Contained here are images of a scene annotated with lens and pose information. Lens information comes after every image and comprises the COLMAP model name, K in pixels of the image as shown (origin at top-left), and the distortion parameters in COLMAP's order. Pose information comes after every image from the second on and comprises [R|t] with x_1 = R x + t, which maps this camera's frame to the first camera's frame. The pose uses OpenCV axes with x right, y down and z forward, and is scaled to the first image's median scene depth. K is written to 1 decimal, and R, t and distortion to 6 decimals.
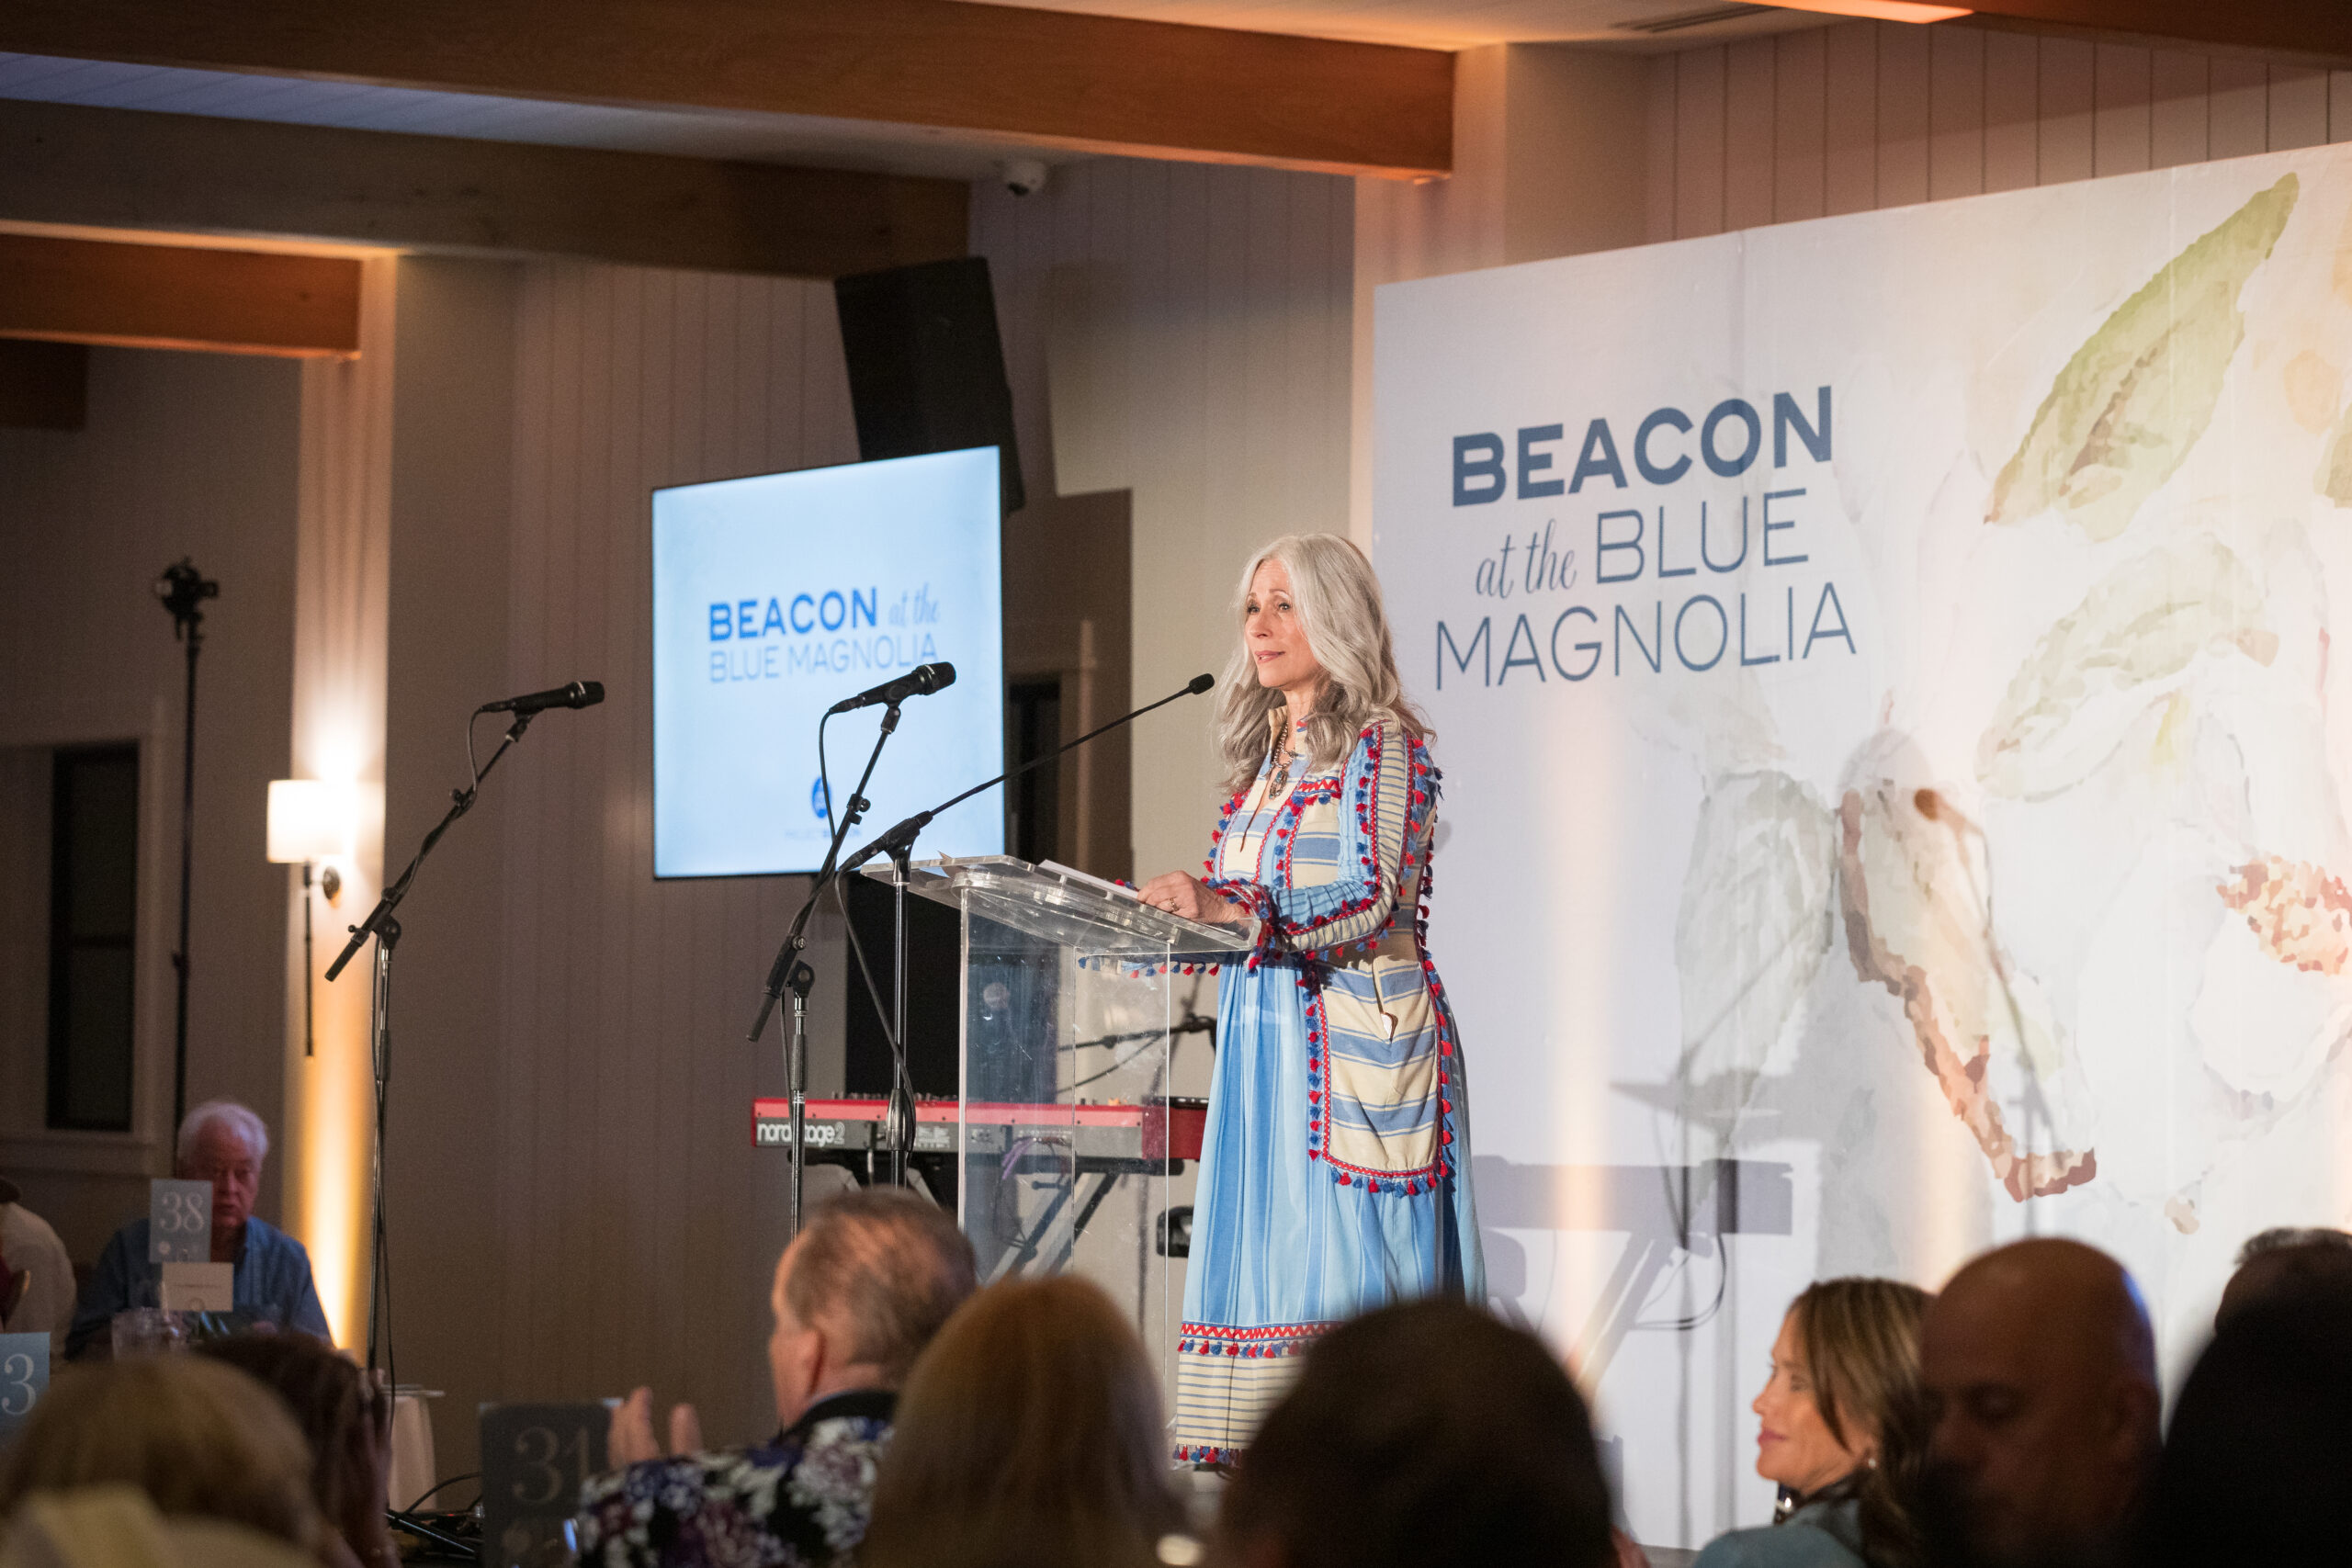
lens RADIAL K [[7159.6, 0, 1176.0], [0, 7159.6, 784.0], [0, 0, 1]] dist [-0.068748, -1.190065]
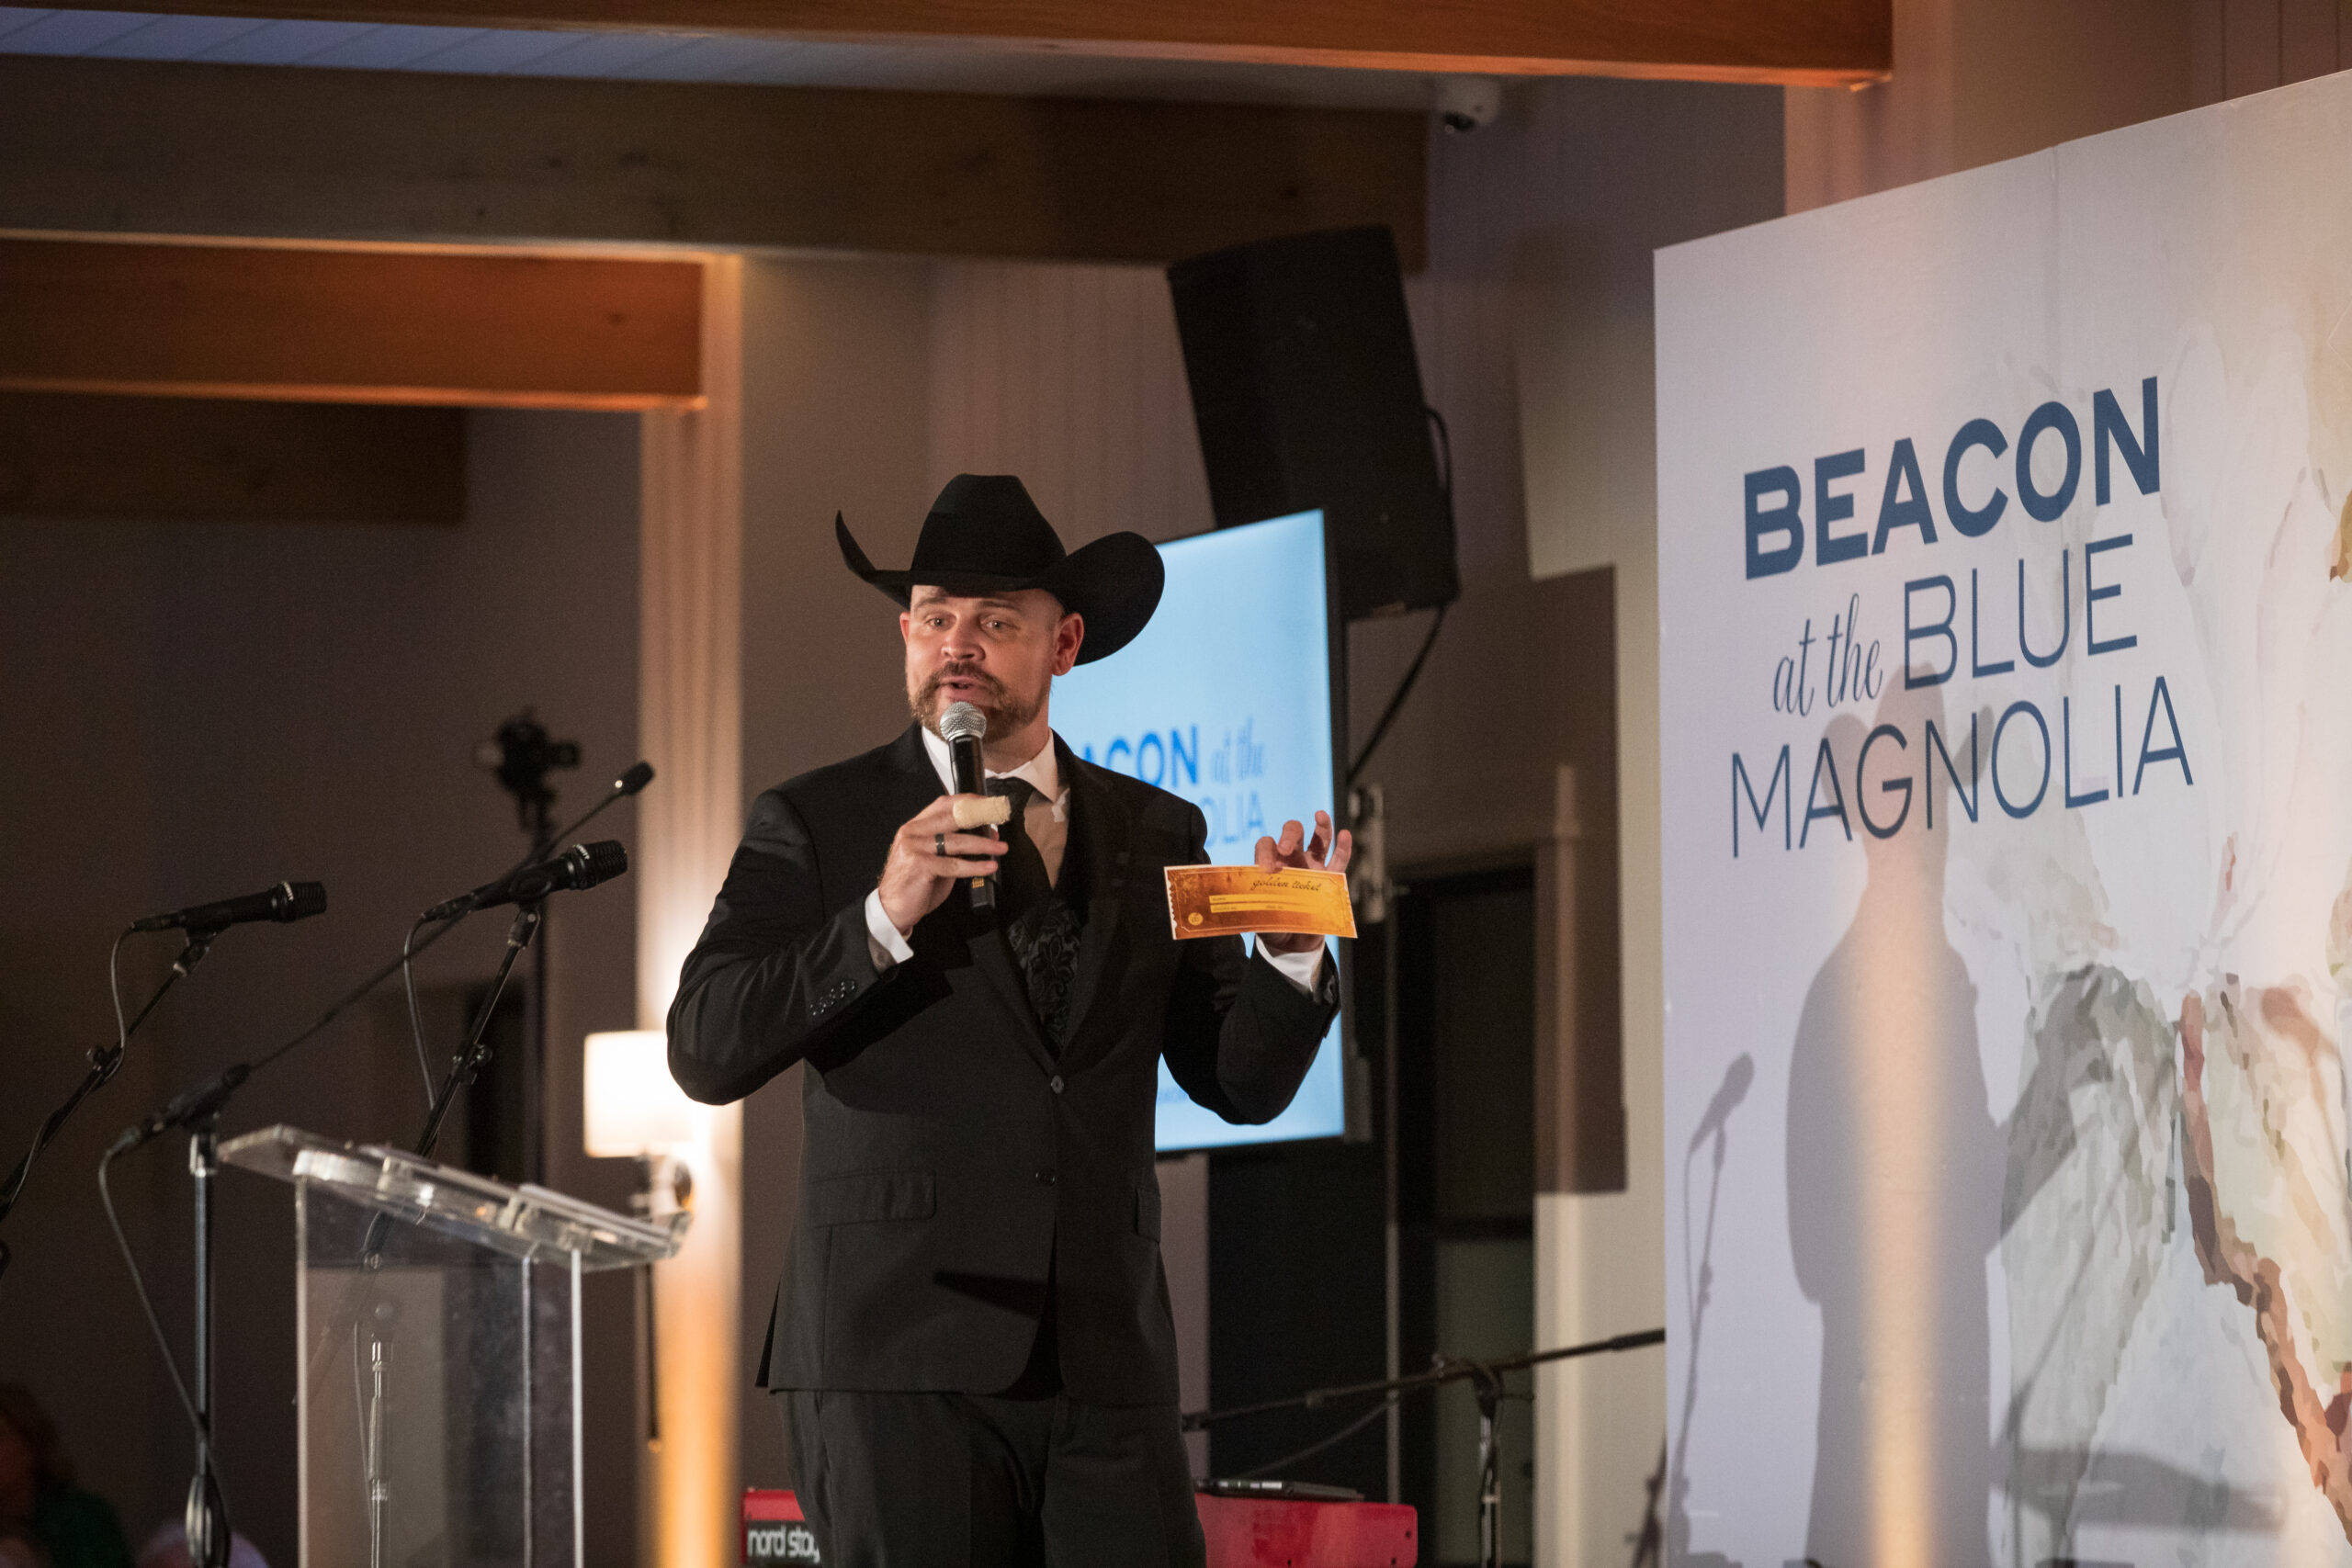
lens RADIAL K [[10792.0, 0, 1177.5], [0, 10792.0, 831.0], [0, 0, 1]] dist [0.060589, -3.946993]
pose [[0.980437, -0.029523, -0.194608, 0.192475], [0.026041, 0.999452, -0.020428, 0.003770], [0.195105, 0.014961, 0.980668, 0.011573]]
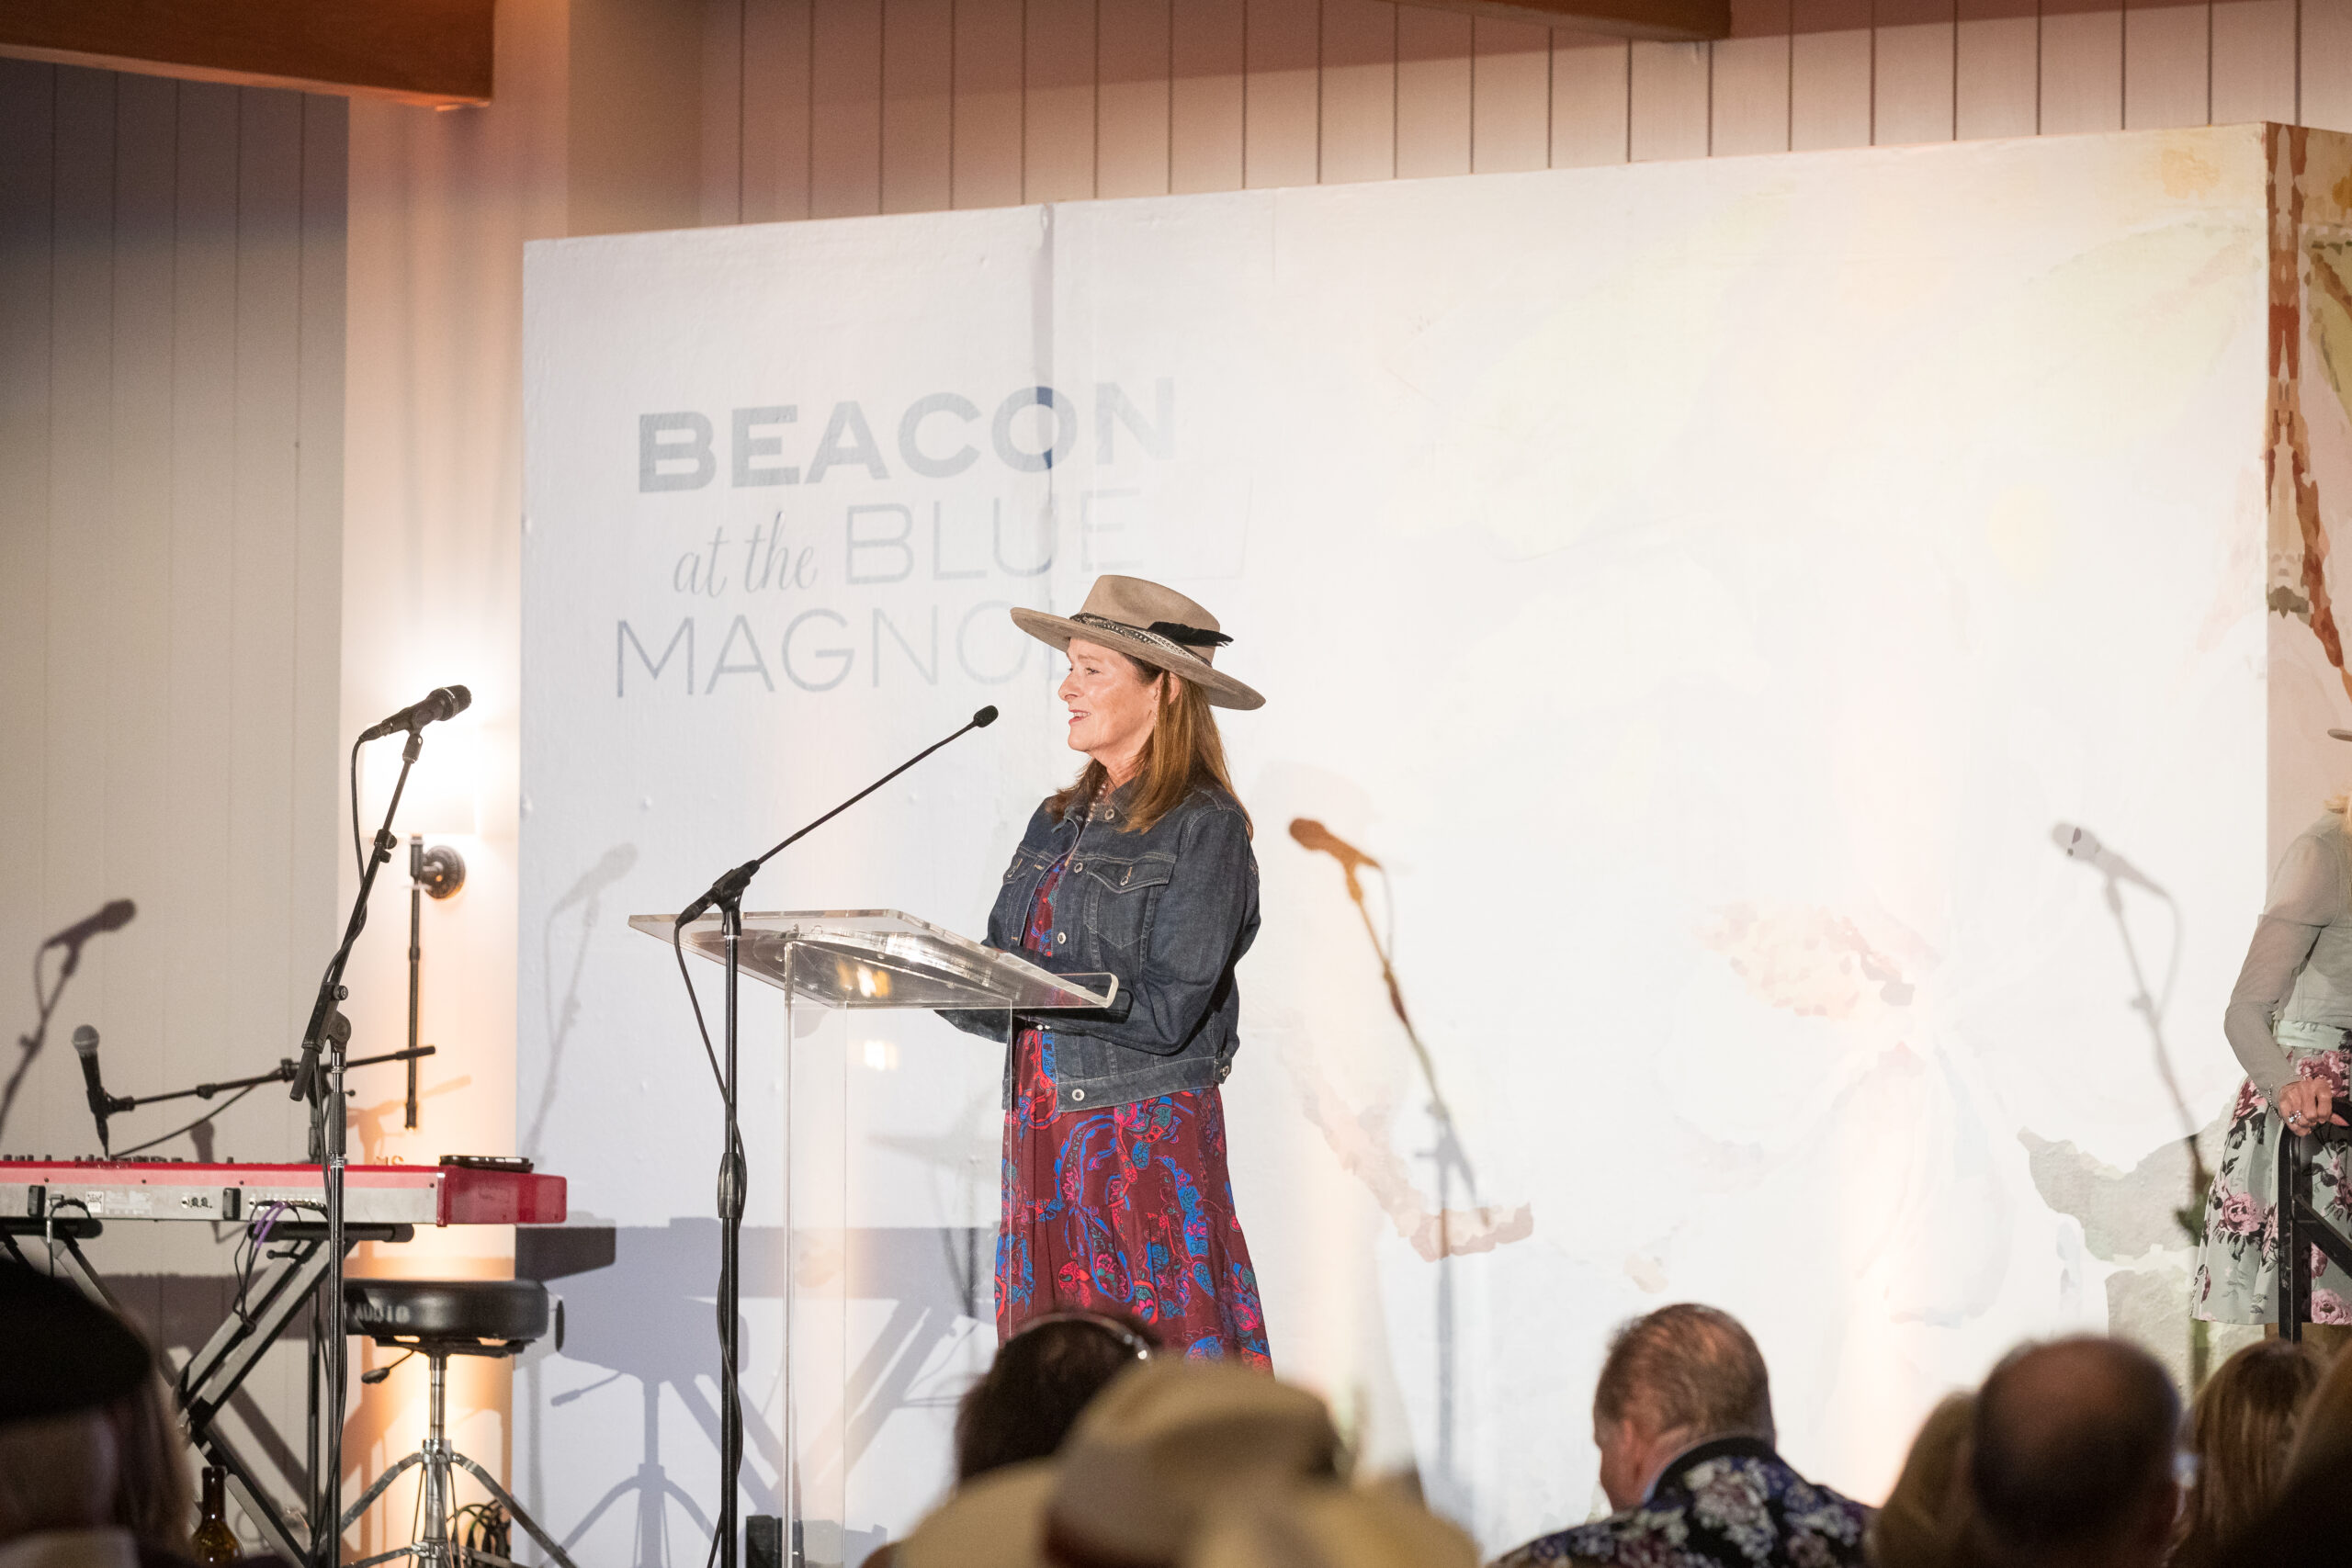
lens RADIAL K [[9660.4, 0, 1176.0], [0, 9660.4, 784.0], [0, 0, 1]] dist [-0.138385, -0.613318]
pose [[0.949821, 0.003658, 0.312773, -0.292845], [-0.006243, 0.999954, 0.007262, -0.012253], [-0.312733, -0.008850, 0.949800, -0.178683]]
